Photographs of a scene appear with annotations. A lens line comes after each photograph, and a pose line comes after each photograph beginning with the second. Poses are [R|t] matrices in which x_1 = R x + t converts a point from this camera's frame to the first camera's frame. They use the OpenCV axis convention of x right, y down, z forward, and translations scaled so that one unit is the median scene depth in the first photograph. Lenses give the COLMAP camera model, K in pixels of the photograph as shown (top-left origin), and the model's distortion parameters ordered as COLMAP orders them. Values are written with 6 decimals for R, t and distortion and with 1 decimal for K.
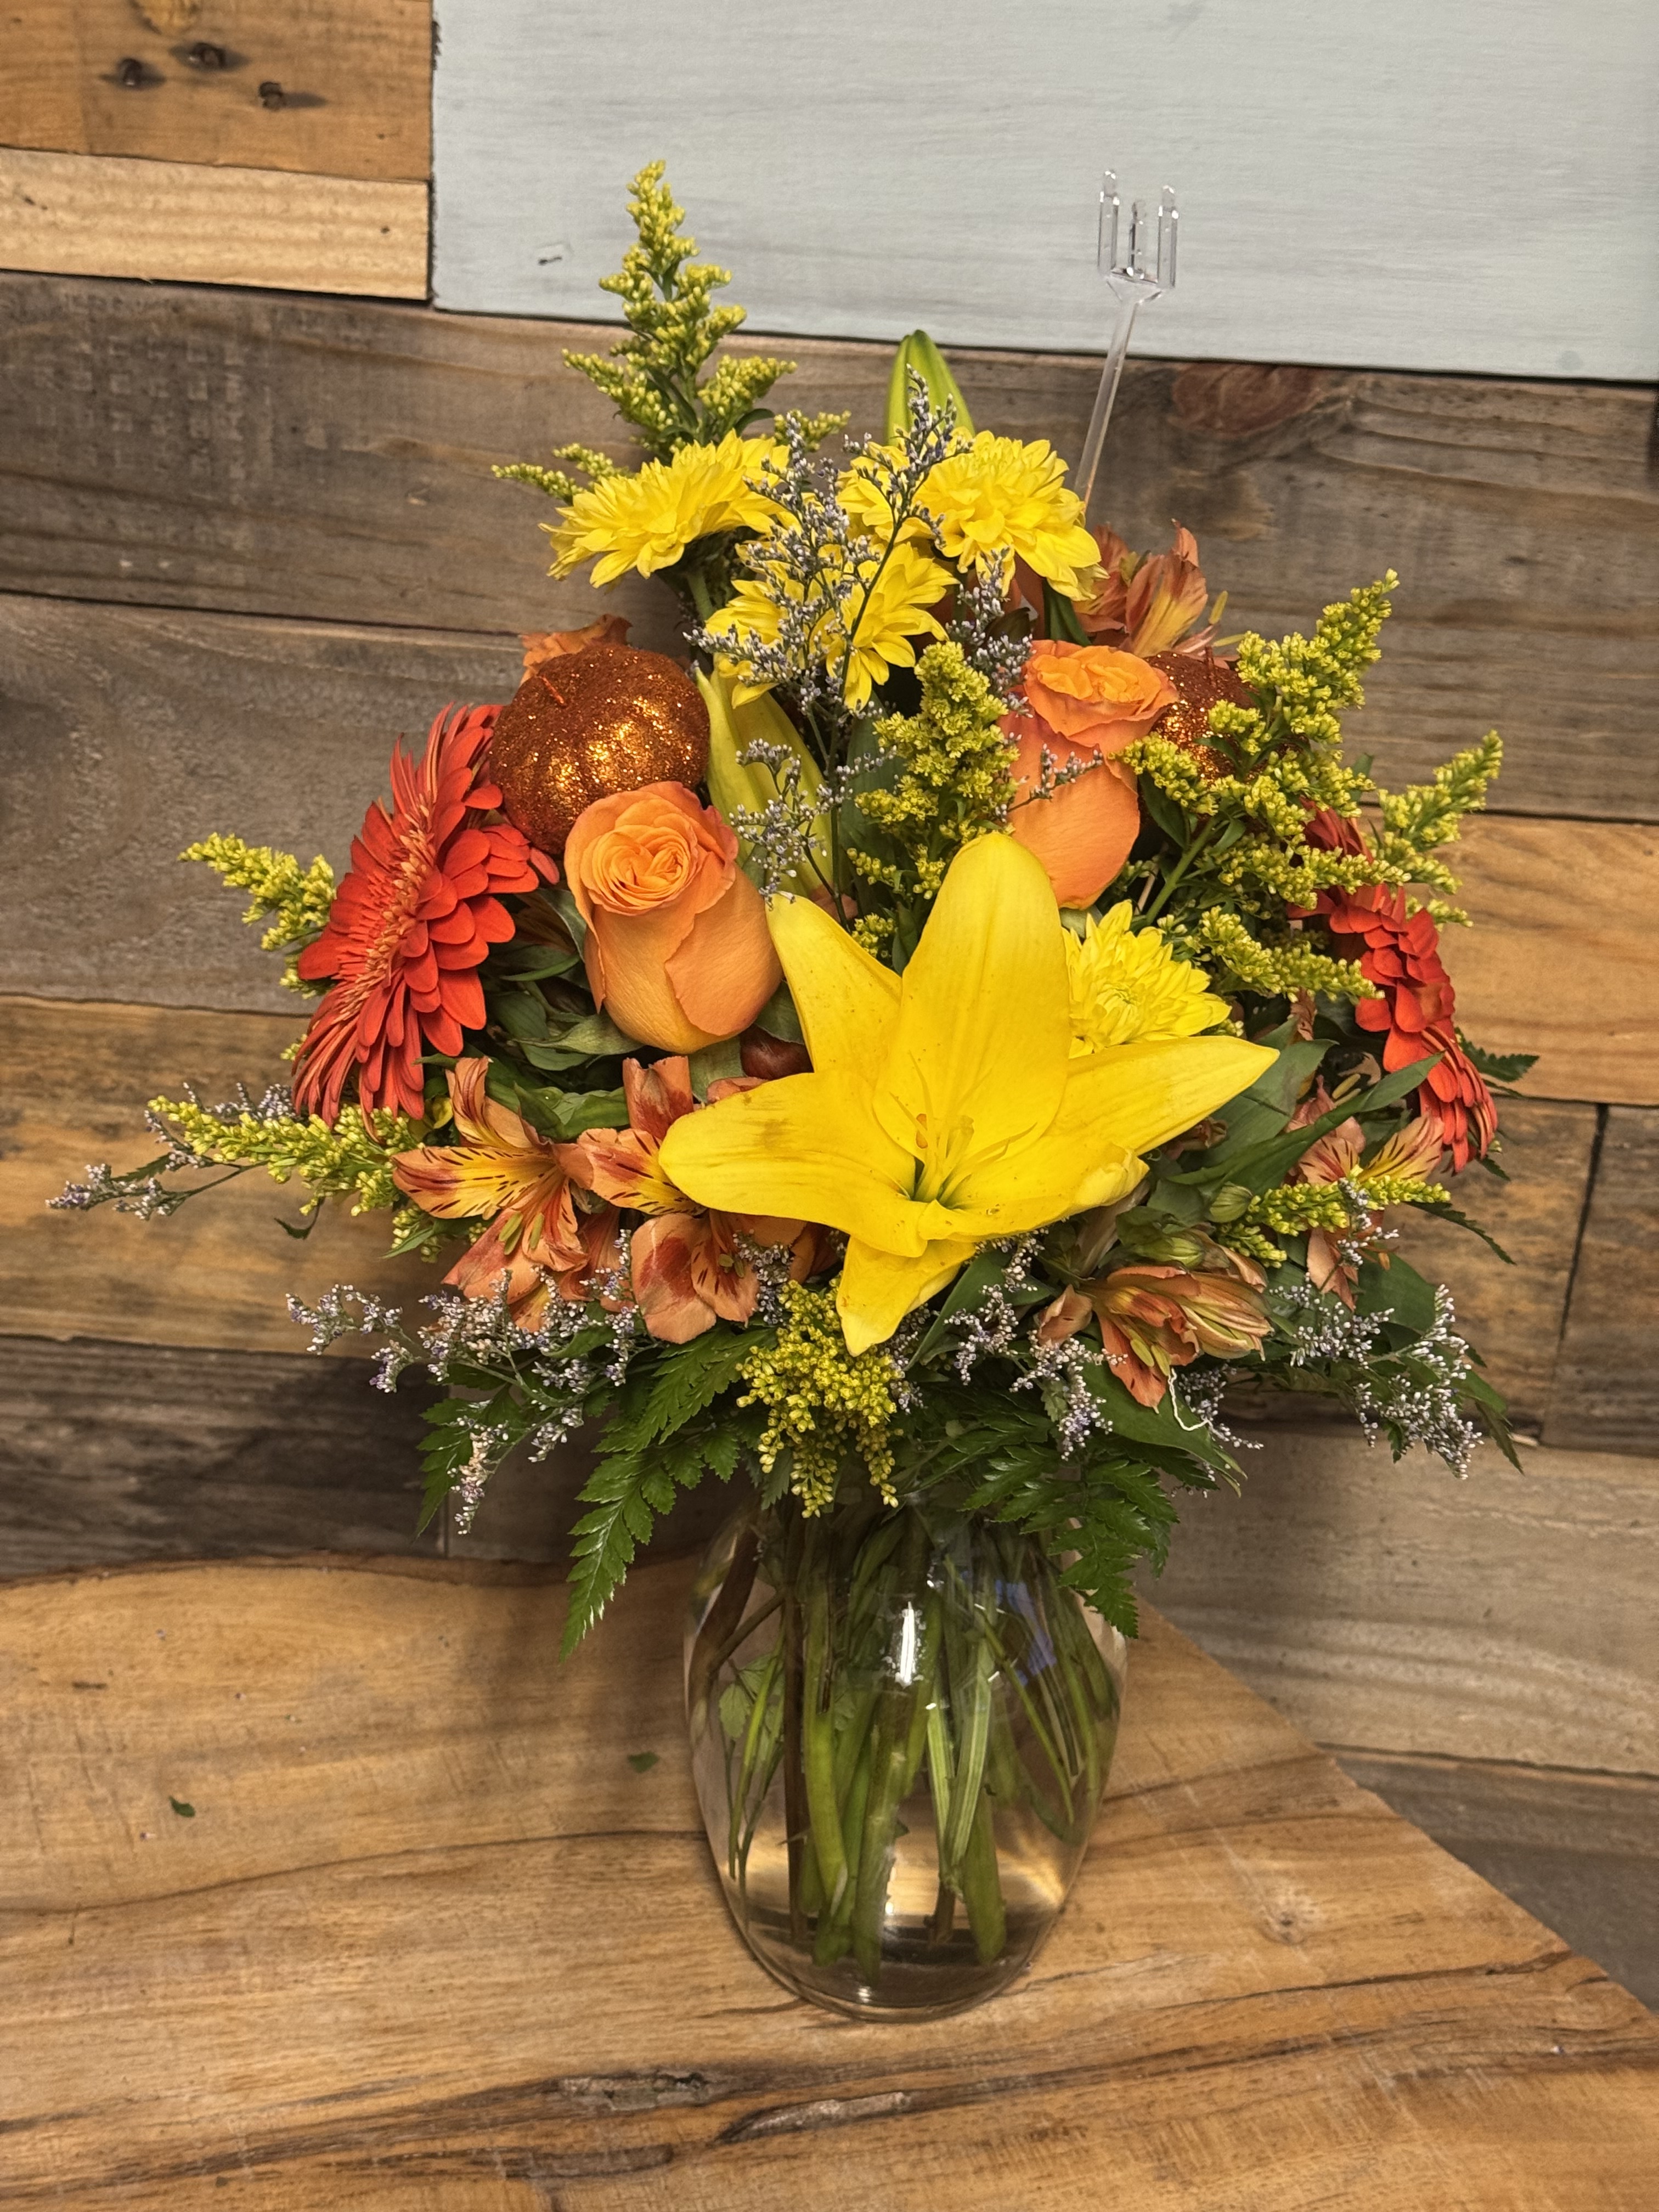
lens RADIAL K [[3095.3, 0, 794.8], [0, 3095.3, 1101.3], [0, 0, 1]] dist [0.086640, 0.000000]
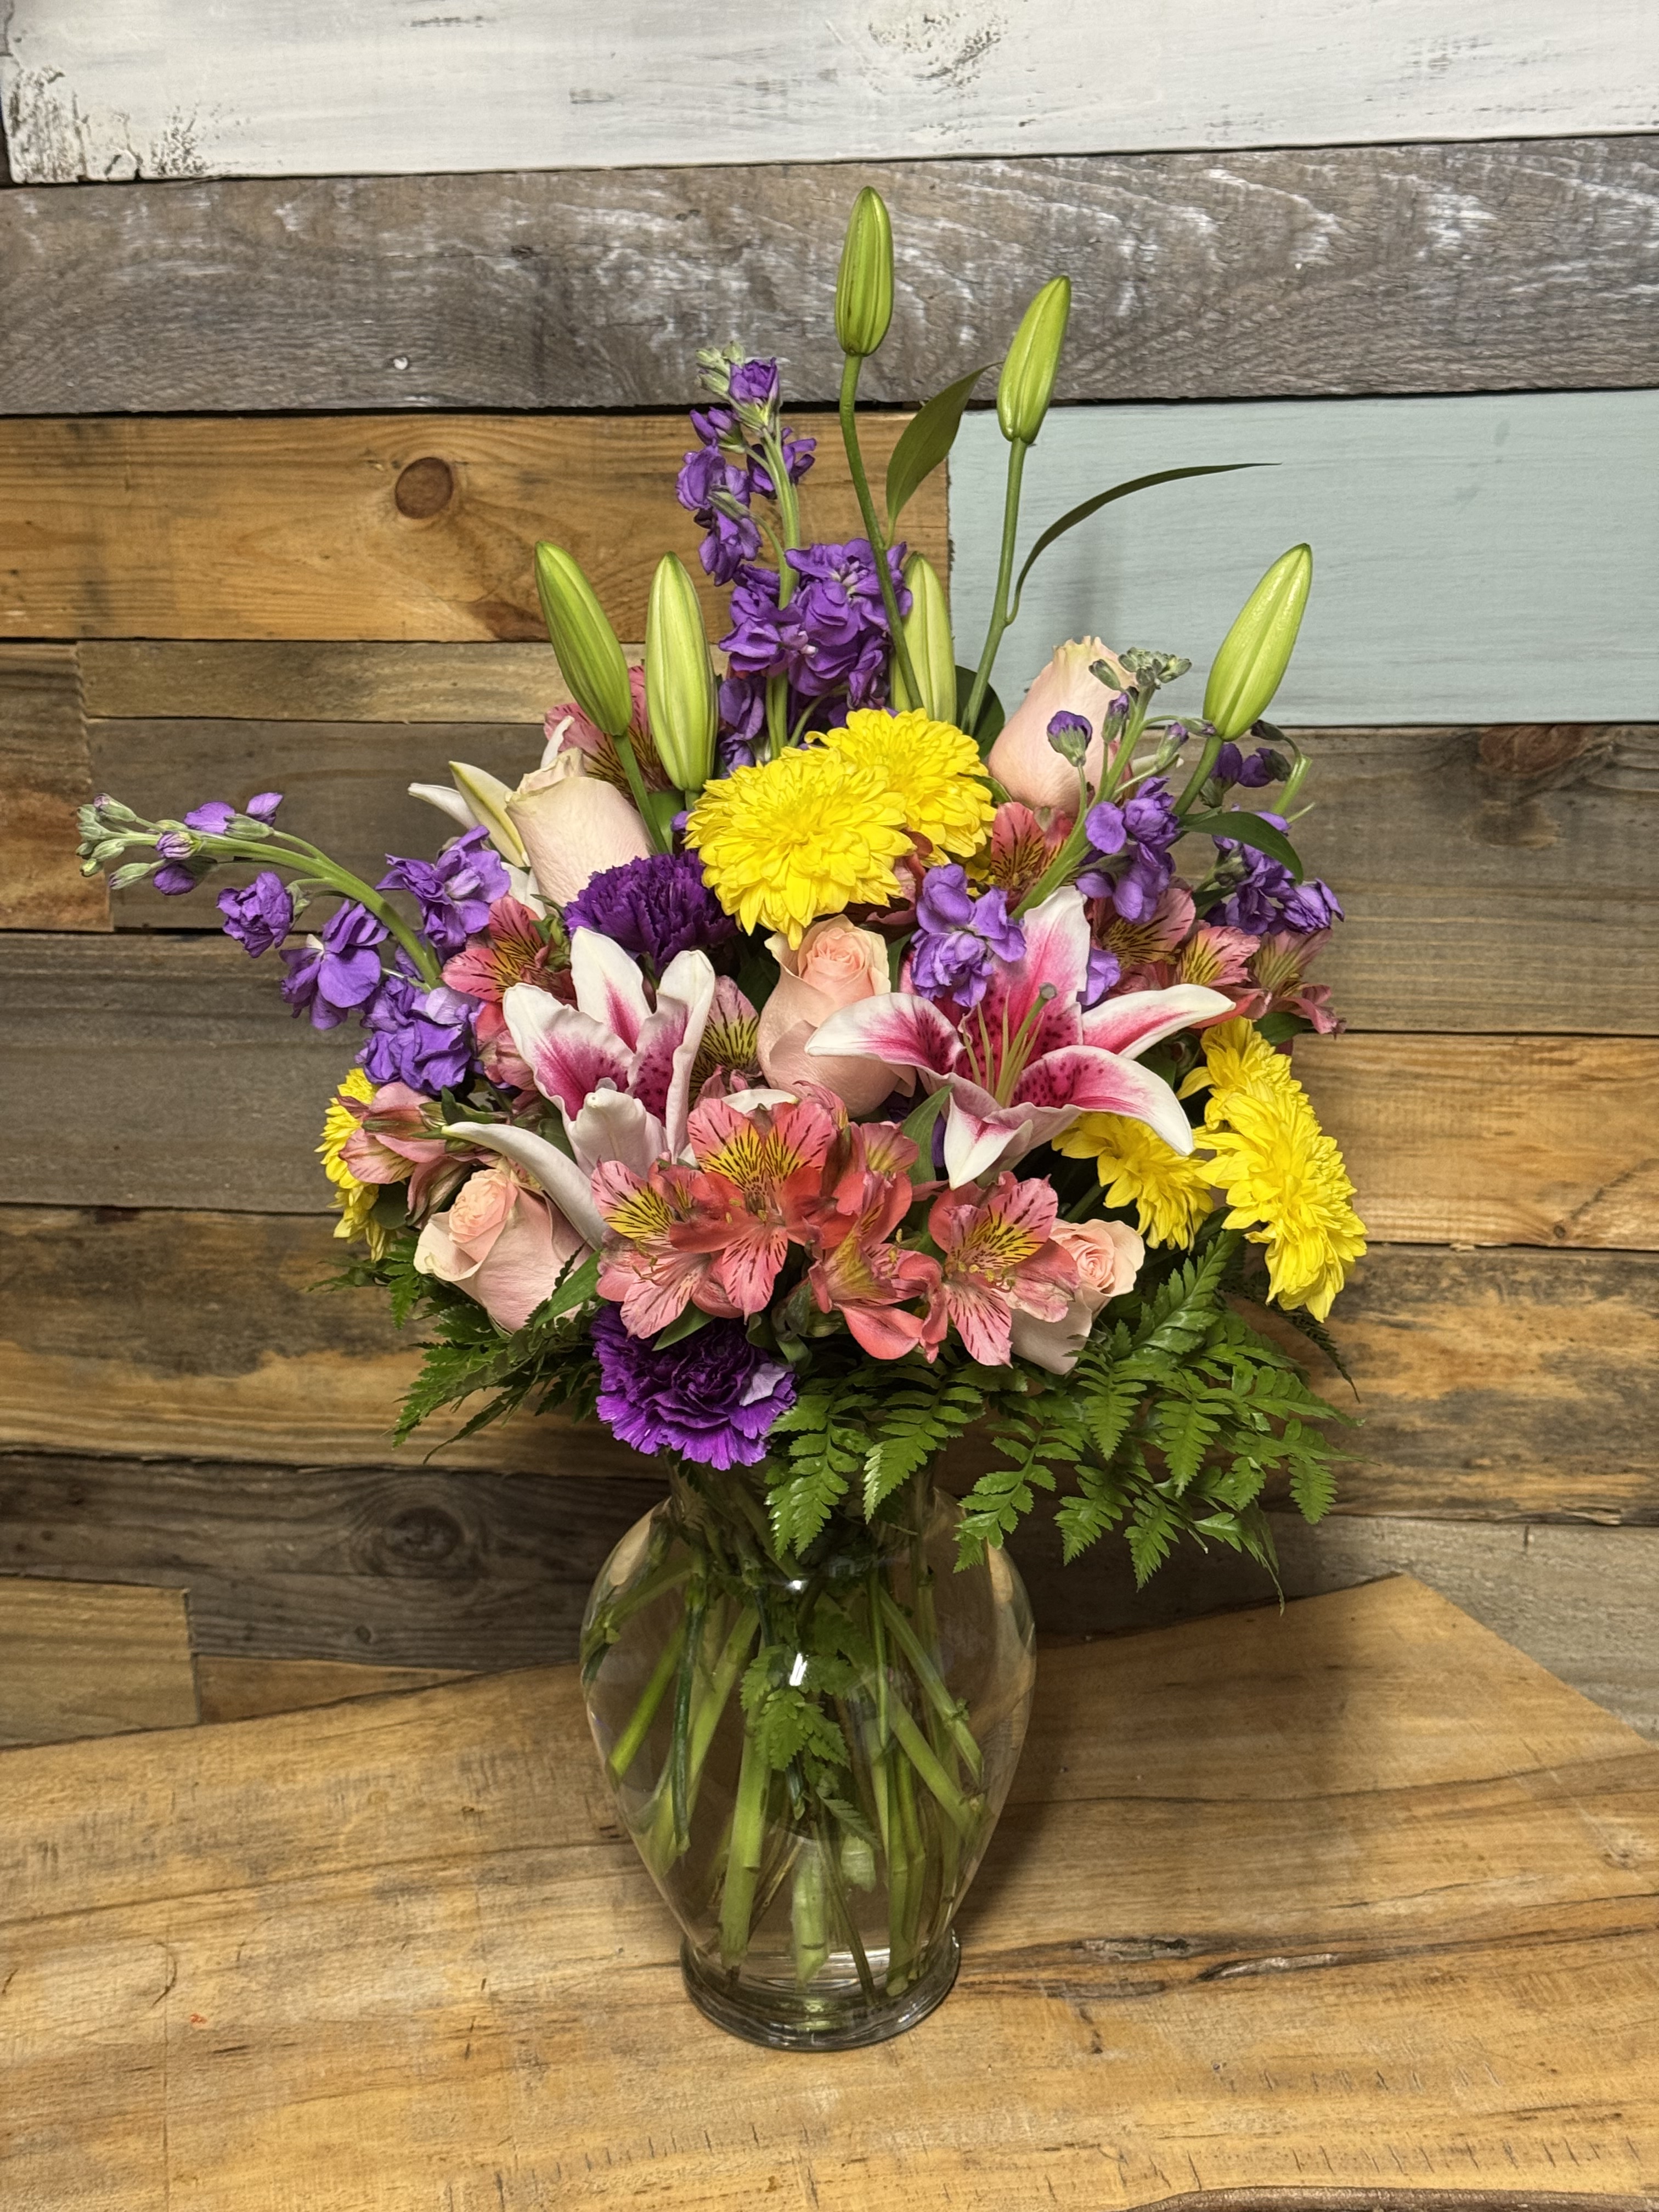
lens RADIAL K [[3095.3, 0, 829.0], [0, 3095.3, 1076.5], [0, 0, 1]] dist [0.086640, 0.000000]
pose [[0.987221, -0.046145, -0.152527, 0.040373], [0.024717, 0.989912, -0.139510, 0.110123], [0.157427, 0.133957, 0.978403, -0.408687]]
